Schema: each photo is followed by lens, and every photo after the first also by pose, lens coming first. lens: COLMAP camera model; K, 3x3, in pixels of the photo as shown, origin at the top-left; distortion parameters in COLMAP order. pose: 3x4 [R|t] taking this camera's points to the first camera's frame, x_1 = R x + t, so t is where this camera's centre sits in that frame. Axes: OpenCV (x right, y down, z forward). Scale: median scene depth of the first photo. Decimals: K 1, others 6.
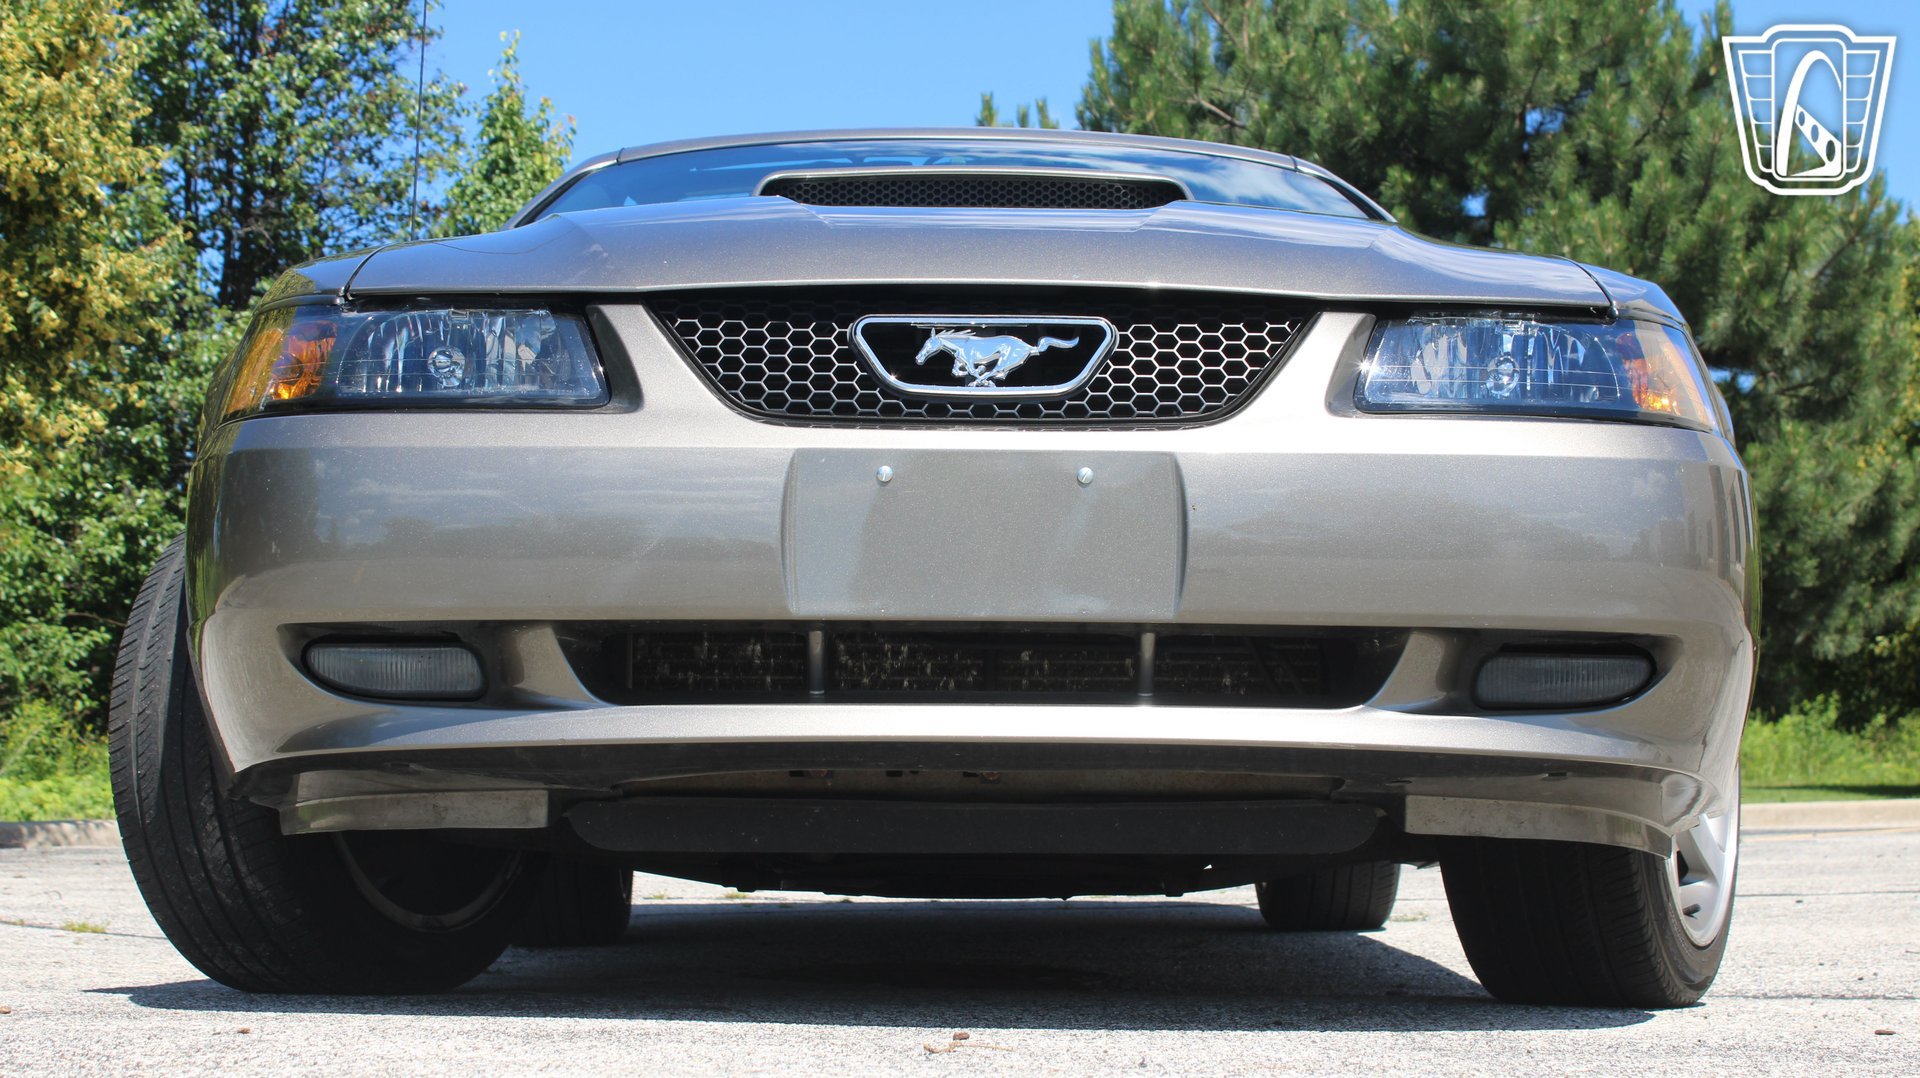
lens RADIAL K [[3152.6, 0, 956.2], [0, 3152.6, 540.6], [0, 0, 1]] dist [-0.020006, 0.102823]
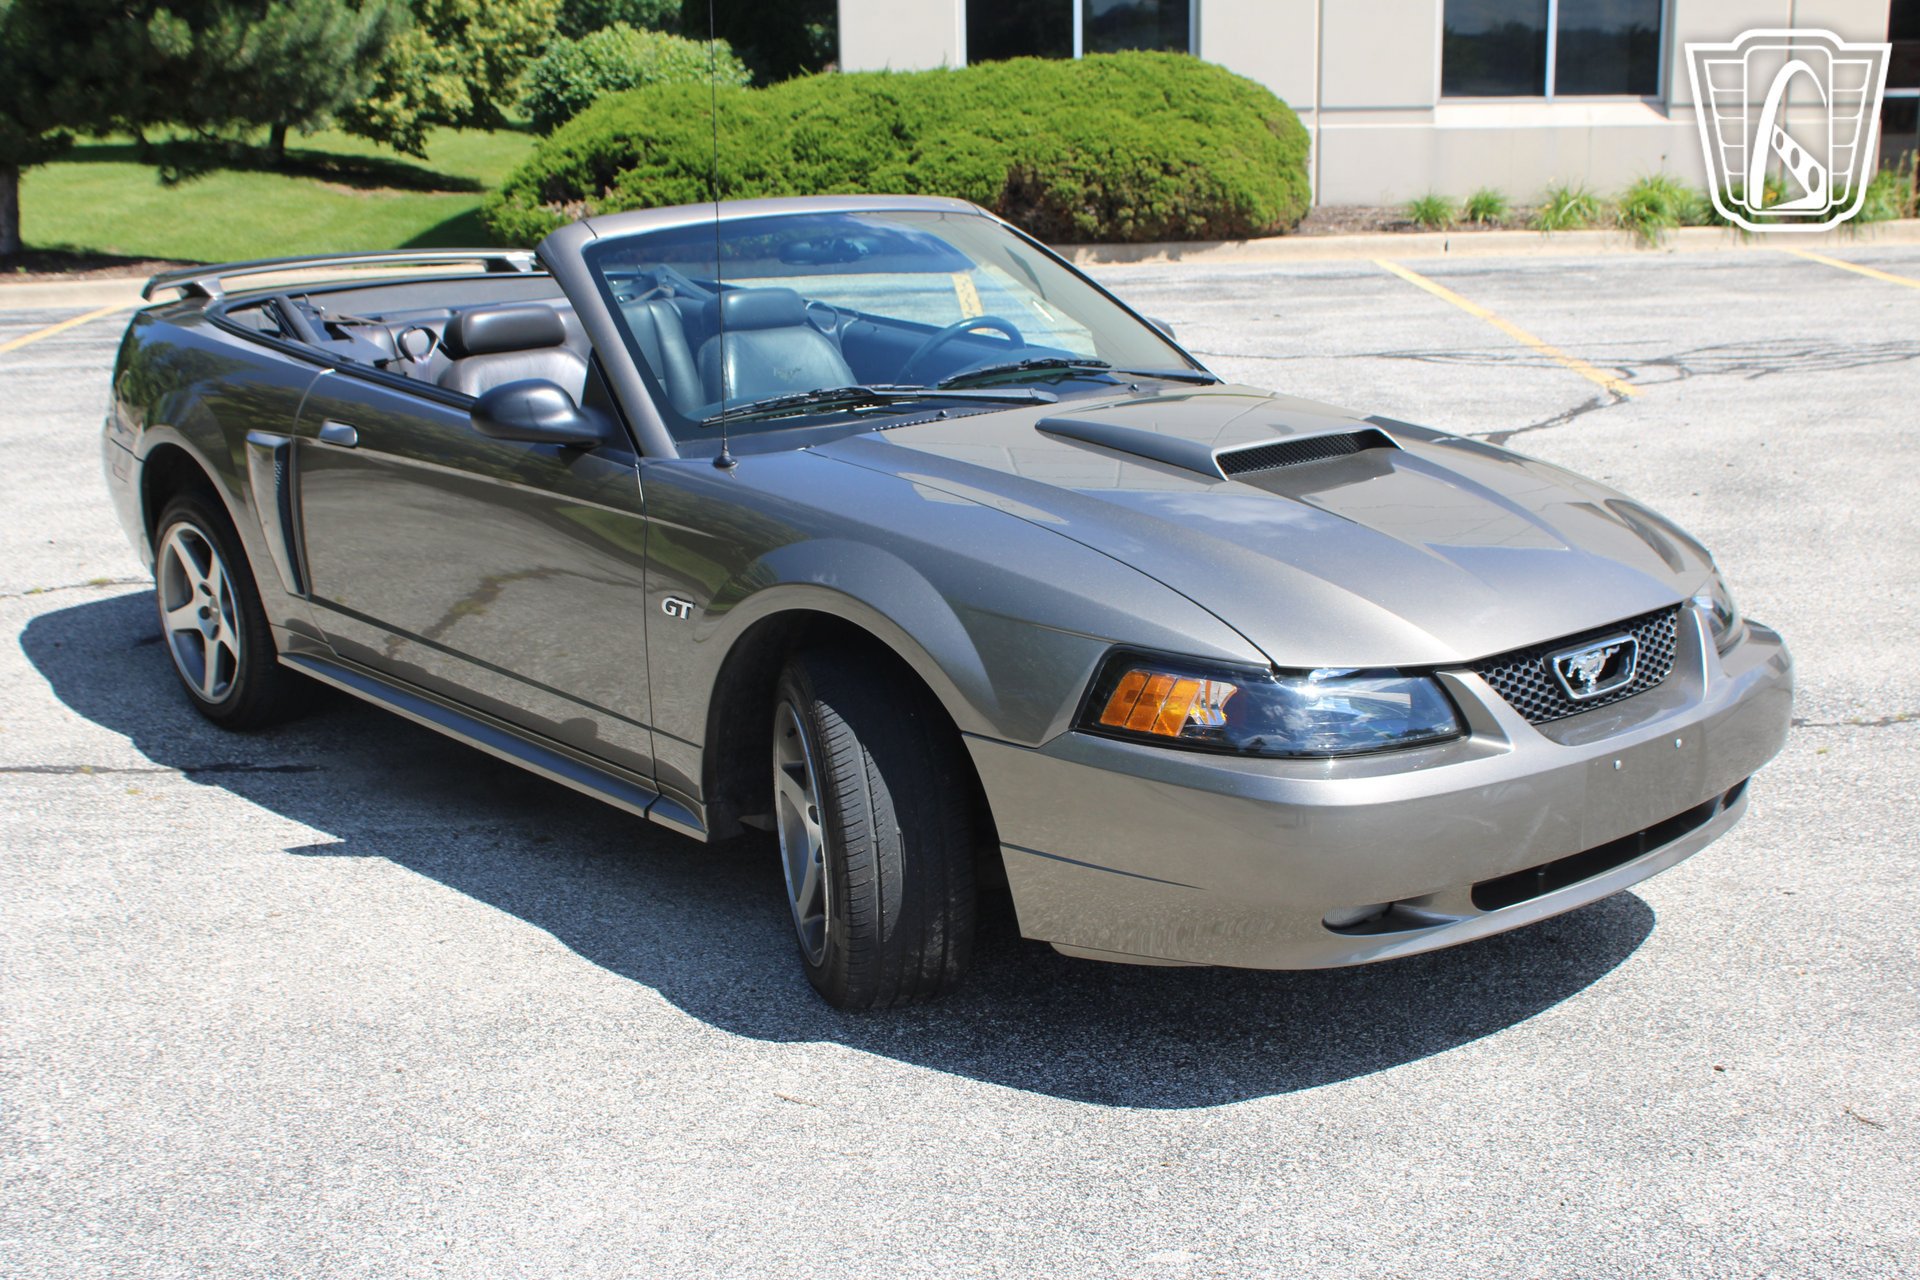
lens RADIAL K [[2267.1, 0, 955.6], [0, 2267.1, 643.7], [0, 0, 1]] dist [-0.088182, 0.099386]
pose [[0.756325, -0.169012, 0.631987, -0.999796], [-0.048670, 0.948837, 0.311992, -0.422557], [-0.652383, -0.266726, 0.709404, 0.322294]]
